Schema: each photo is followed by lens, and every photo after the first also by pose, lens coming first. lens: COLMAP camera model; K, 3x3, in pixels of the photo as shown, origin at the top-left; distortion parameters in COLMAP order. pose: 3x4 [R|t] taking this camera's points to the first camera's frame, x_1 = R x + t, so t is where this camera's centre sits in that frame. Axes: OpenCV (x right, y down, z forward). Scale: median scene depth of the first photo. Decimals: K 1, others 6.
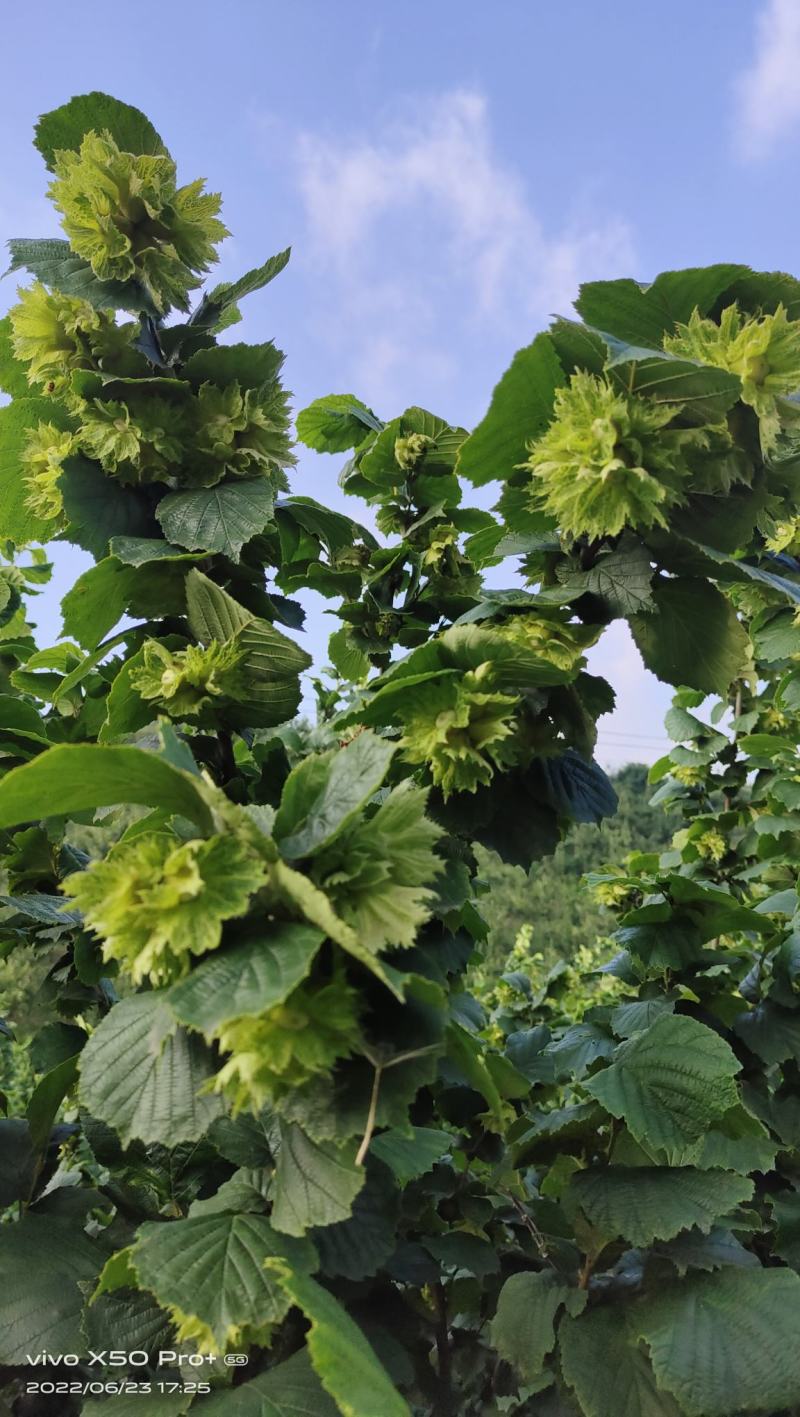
lens RADIAL K [[645.2, 0, 400.0], [0, 645.2, 708.5], [0, 0, 1]] dist [-0.061532, 0.016574]
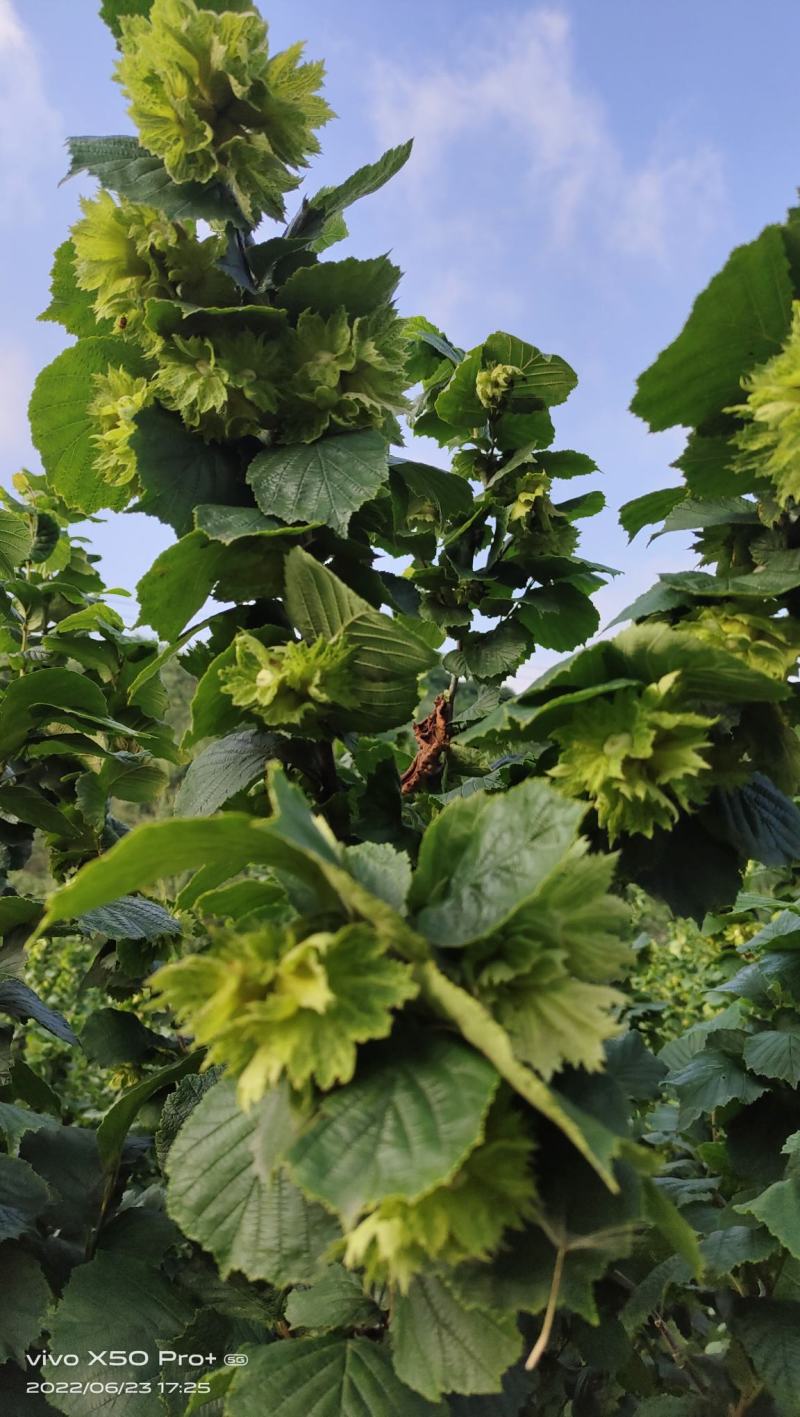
lens RADIAL K [[645.2, 0, 400.0], [0, 645.2, 708.5], [0, 0, 1]] dist [-0.061532, 0.016574]
pose [[0.994701, 0.018995, -0.101036, -0.105611], [-0.012095, 0.997580, 0.068475, -0.071250], [0.102092, -0.066890, 0.992524, 0.196713]]
